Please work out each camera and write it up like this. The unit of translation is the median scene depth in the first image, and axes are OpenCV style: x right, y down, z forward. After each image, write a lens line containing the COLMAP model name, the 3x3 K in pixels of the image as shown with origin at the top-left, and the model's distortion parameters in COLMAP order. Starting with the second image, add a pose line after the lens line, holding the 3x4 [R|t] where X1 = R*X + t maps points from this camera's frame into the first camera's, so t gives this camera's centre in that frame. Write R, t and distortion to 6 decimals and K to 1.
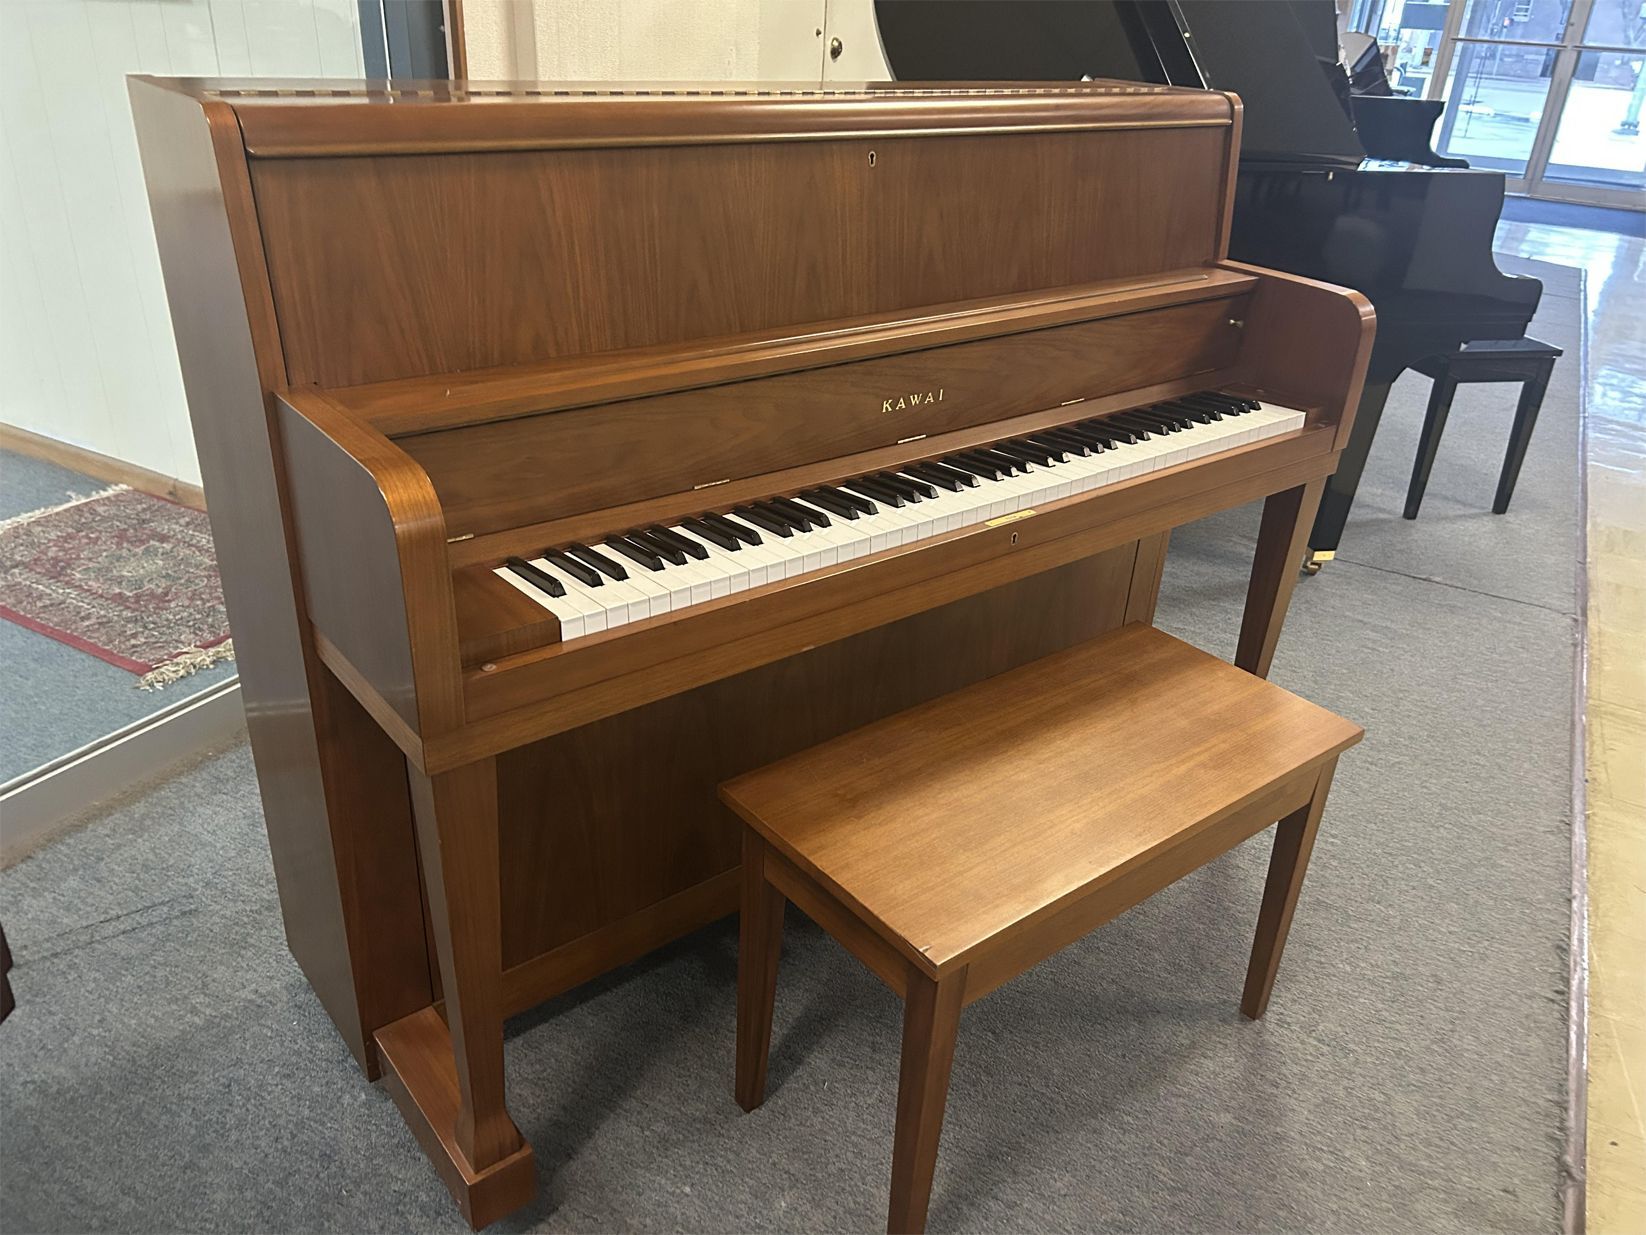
lens RADIAL K [[1257.6, 0, 825.5], [0, 1257.6, 635.2], [0, 0, 1]] dist [0.033315, -0.003577]
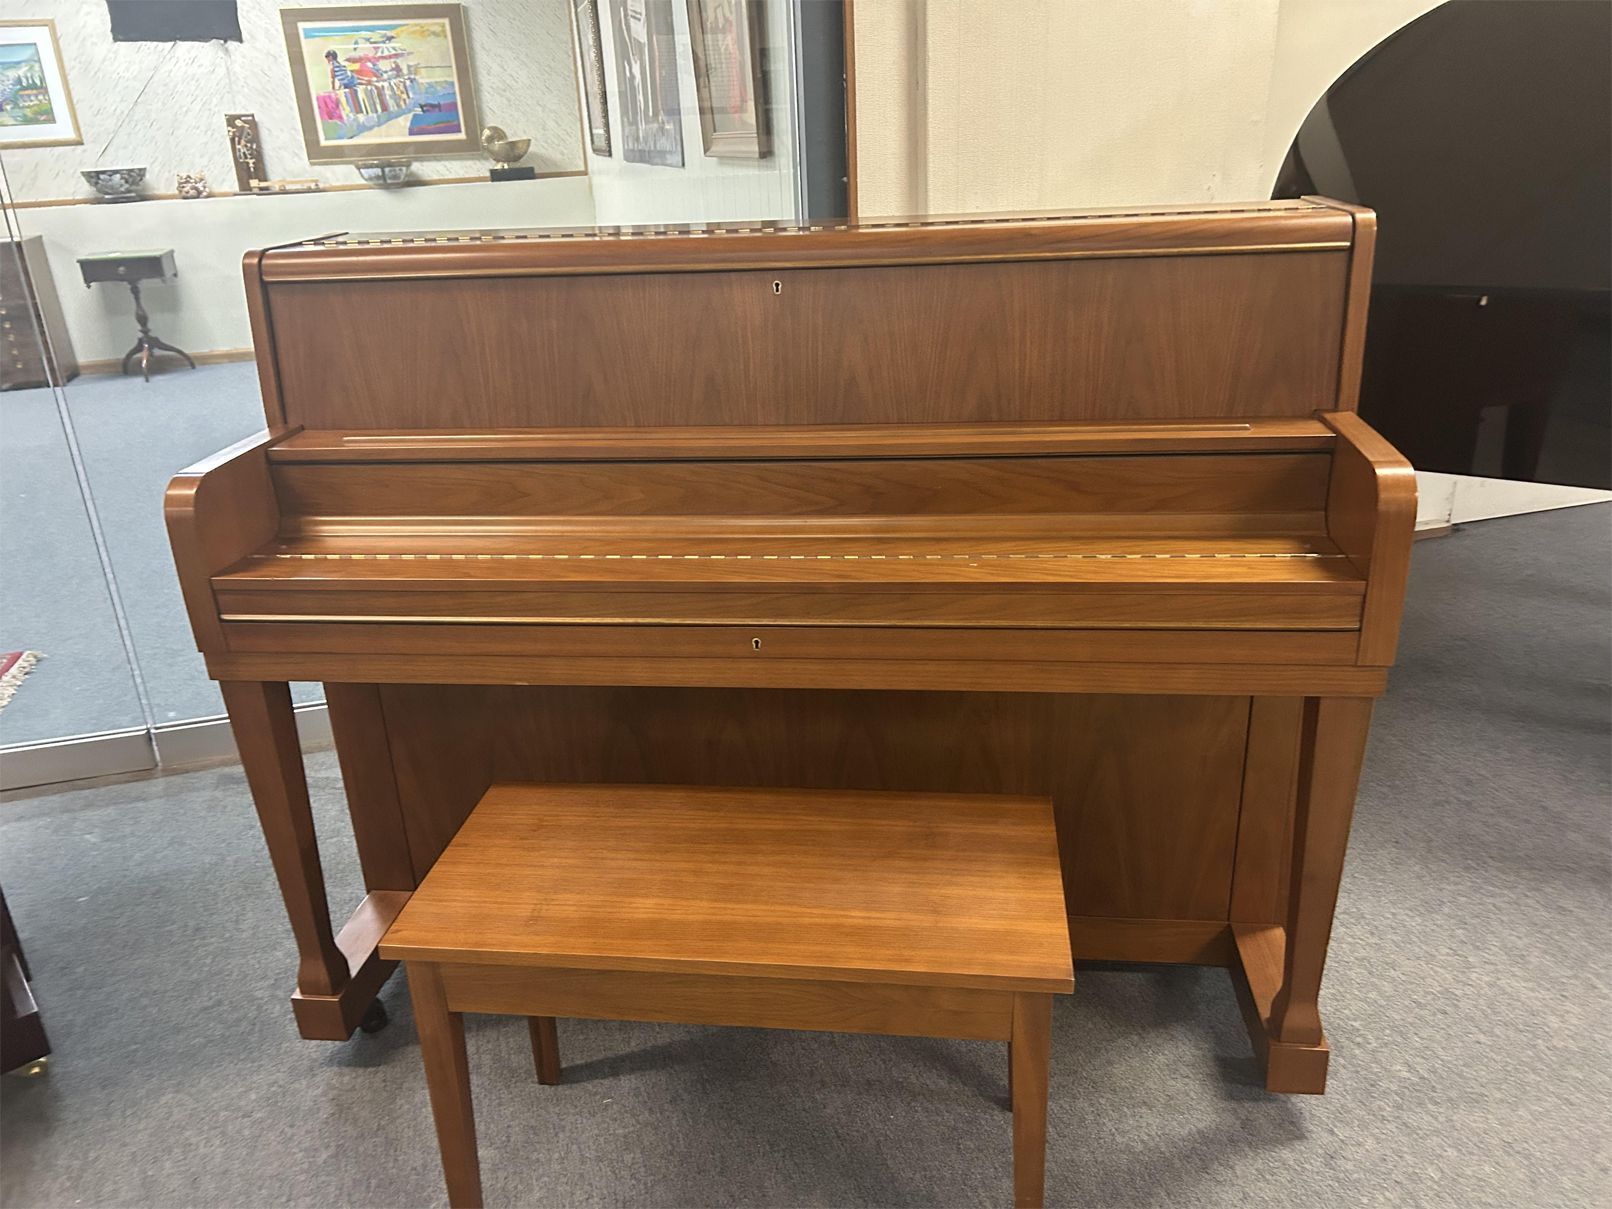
lens RADIAL K [[1239.7, 0, 799.1], [0, 1239.7, 607.4], [0, 0, 1]] dist [0.071555, -0.083969]
pose [[0.682799, 0.196956, -0.703558, 0.939040], [-0.260727, 0.965260, 0.017183, -0.141631], [0.682501, 0.171704, 0.710430, 0.312798]]
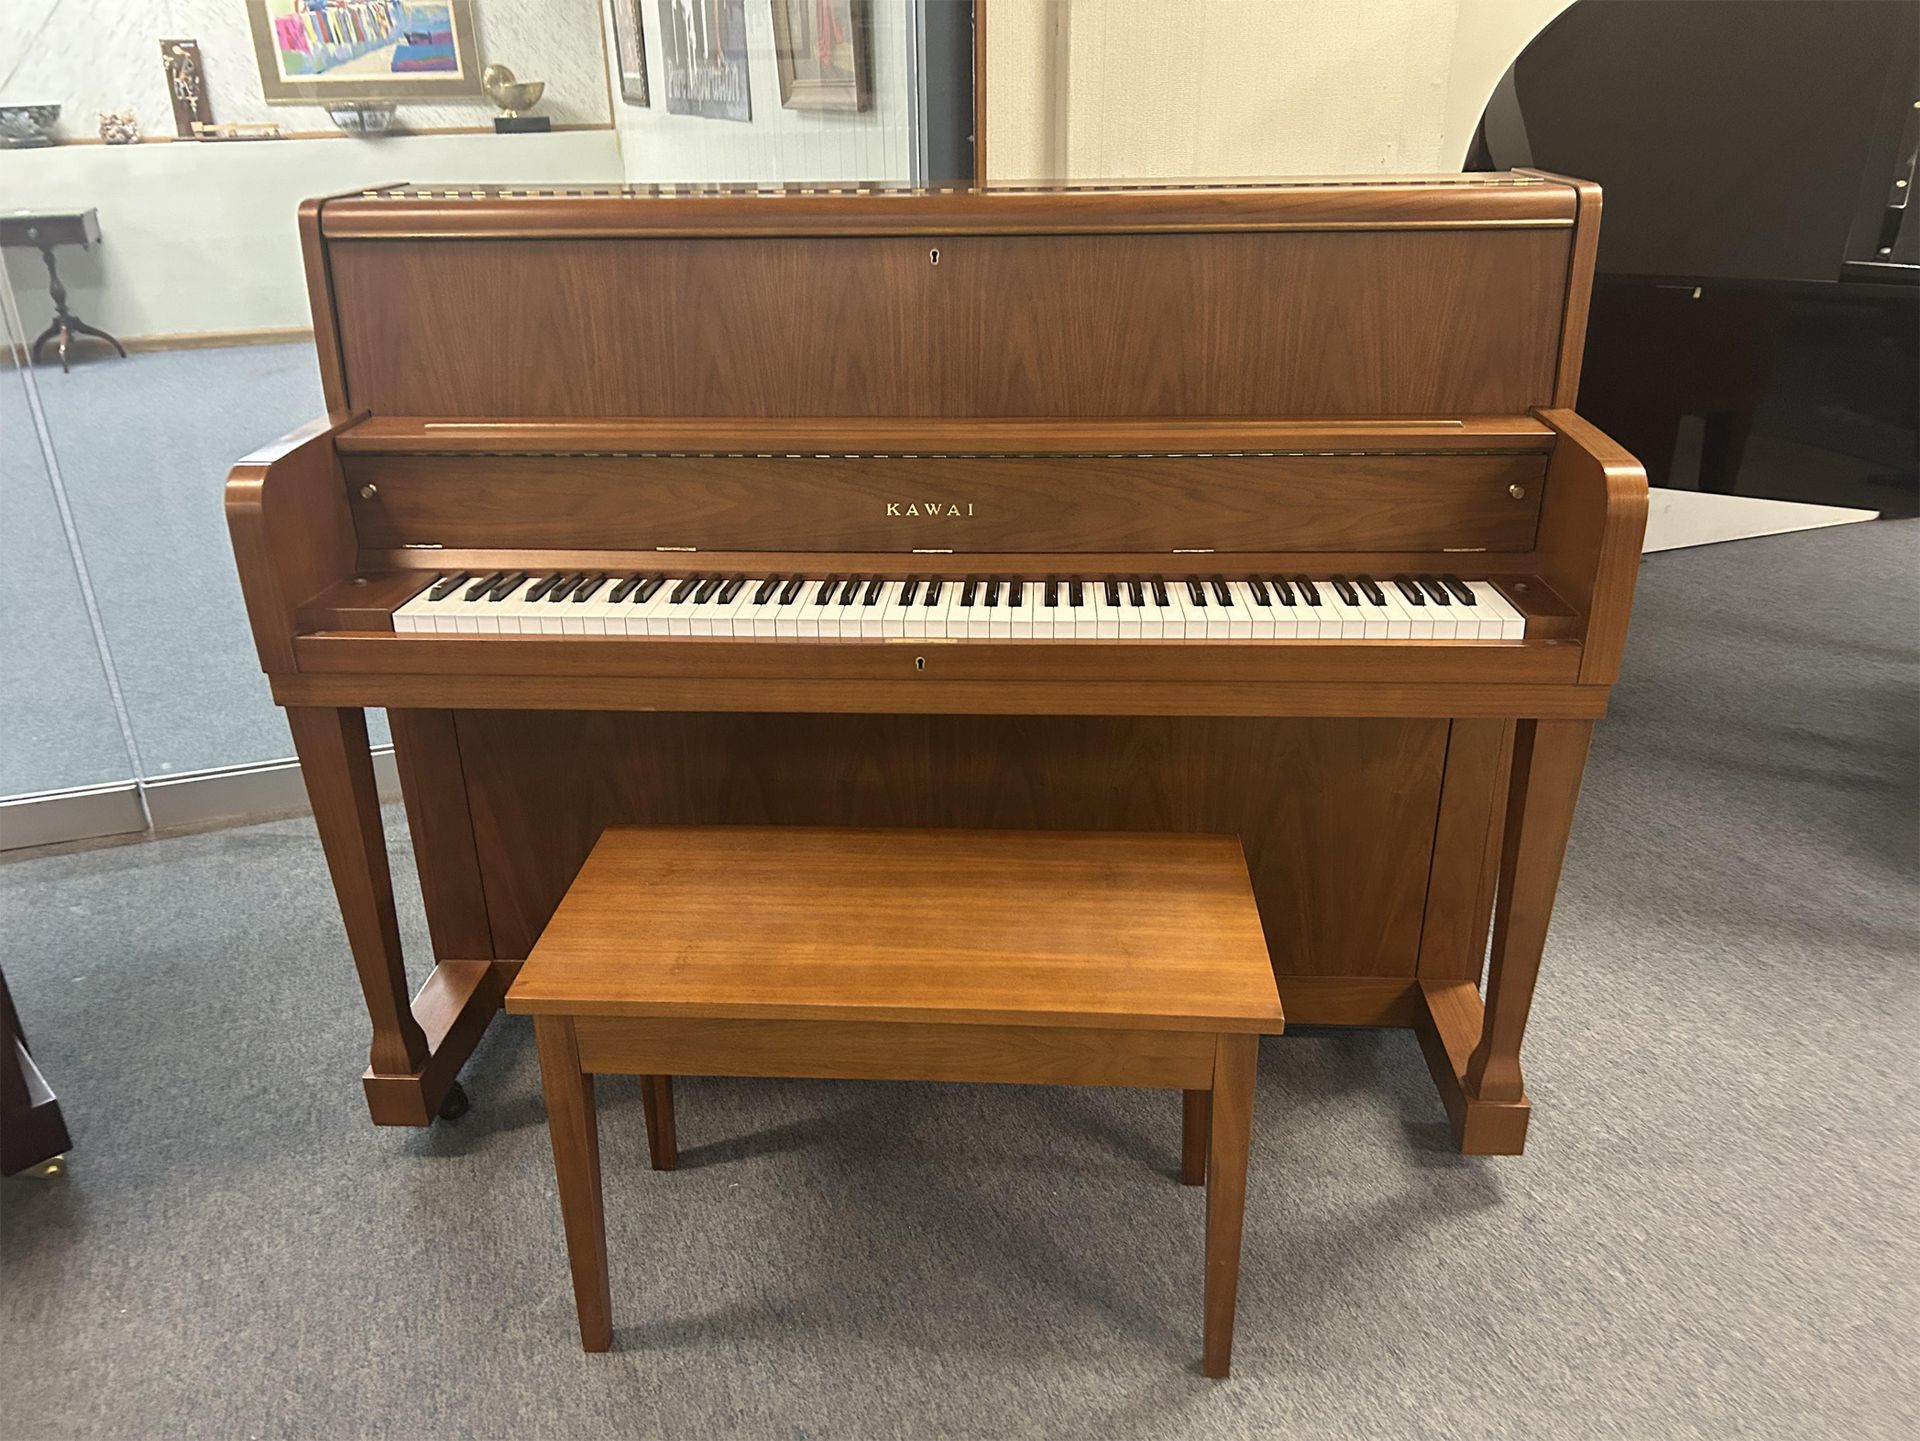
lens RADIAL K [[1485.9, 0, 956.7], [0, 1485.9, 724.4], [0, 0, 1]] dist [0.074008, -0.085095]
pose [[0.734197, 0.222170, -0.641557, 0.928379], [-0.262767, 0.964287, 0.033220, -0.081879], [0.626025, 0.144190, 0.766356, 0.203646]]
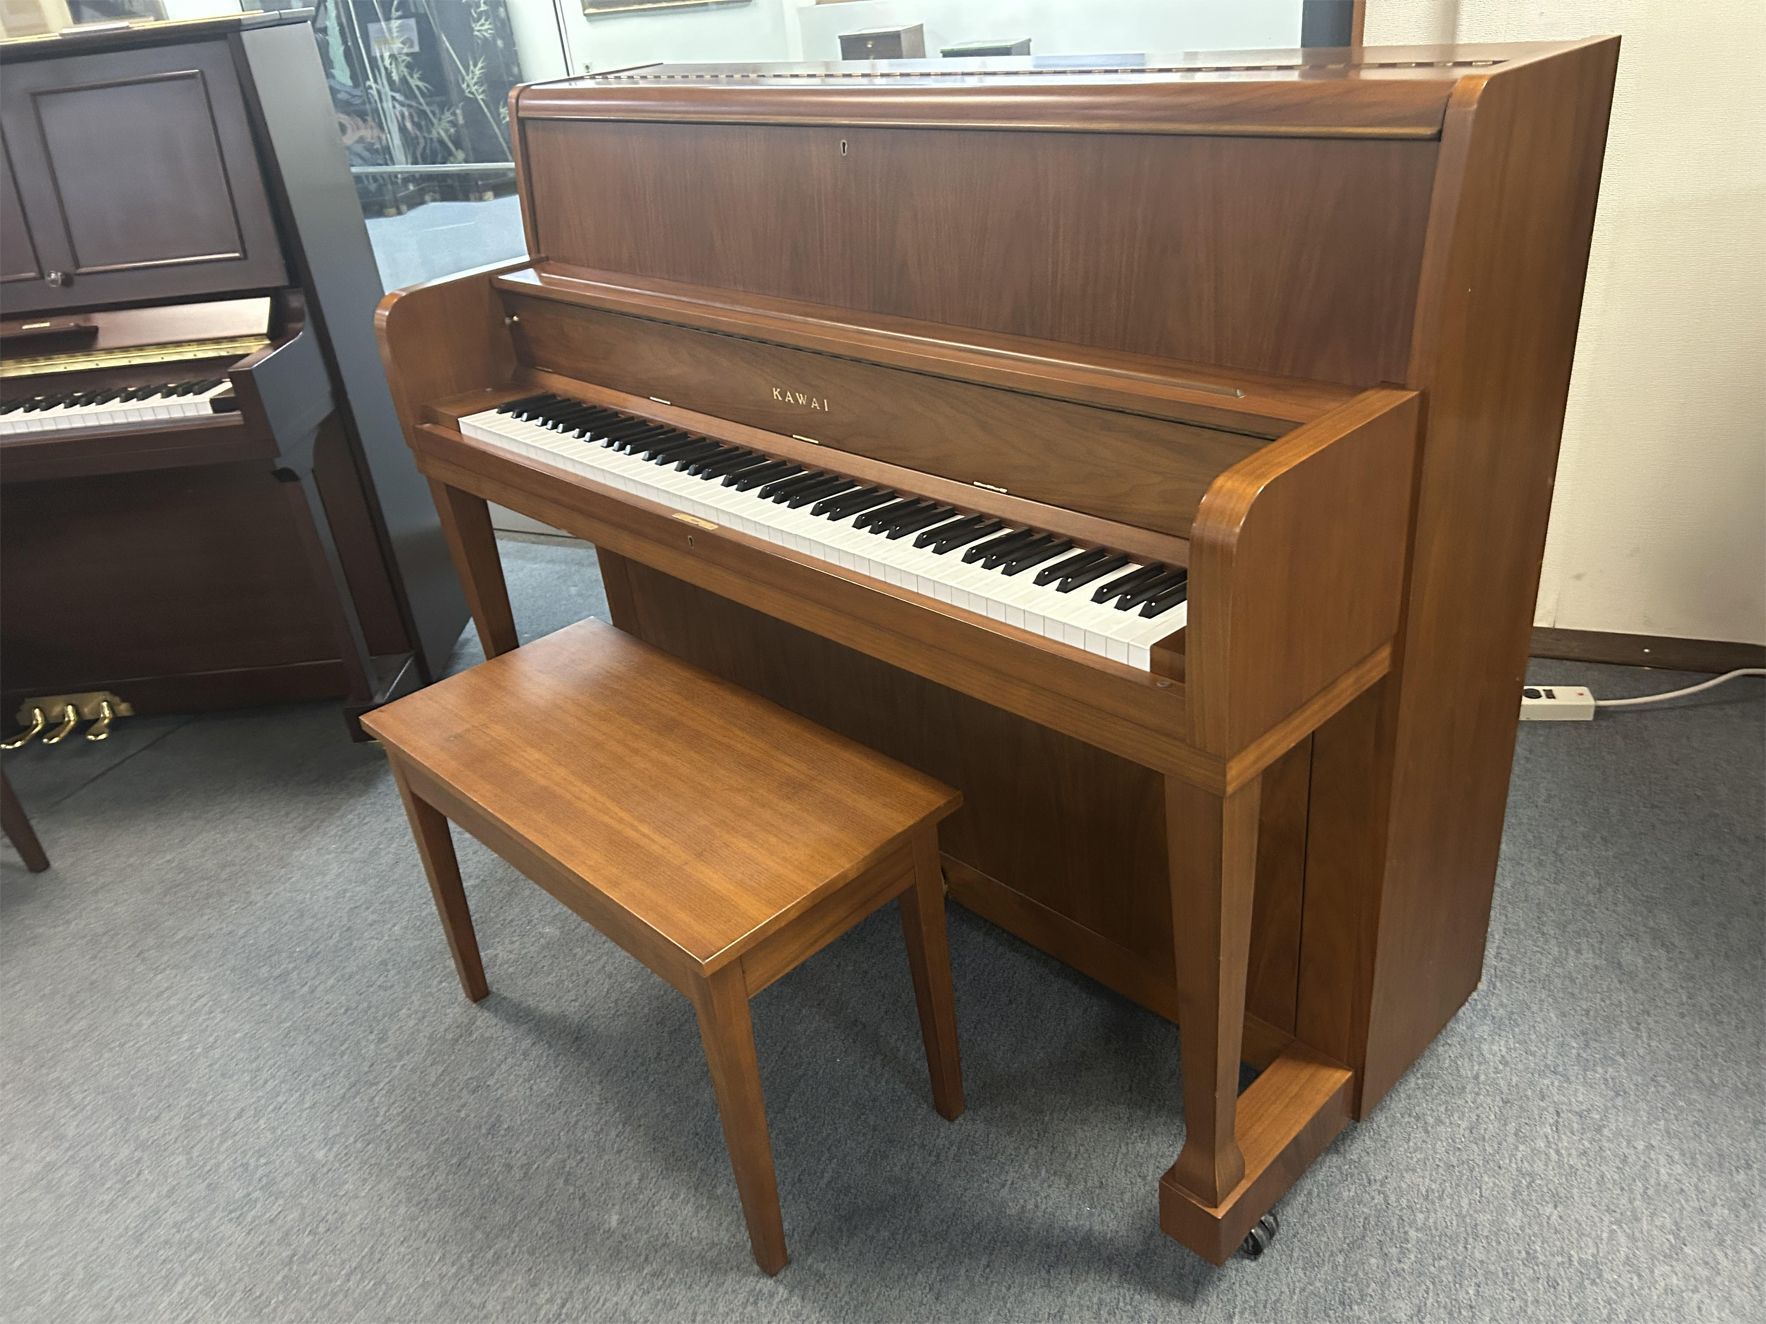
lens RADIAL K [[1349.3, 0, 885.7], [0, 1349.3, 681.0], [0, 0, 1]] dist [0.033315, -0.003577]
pose [[0.073555, 0.428111, -0.900728, 1.234087], [-0.364396, 0.852263, 0.375318, -0.463872], [0.928334, 0.300615, 0.218690, 1.000394]]
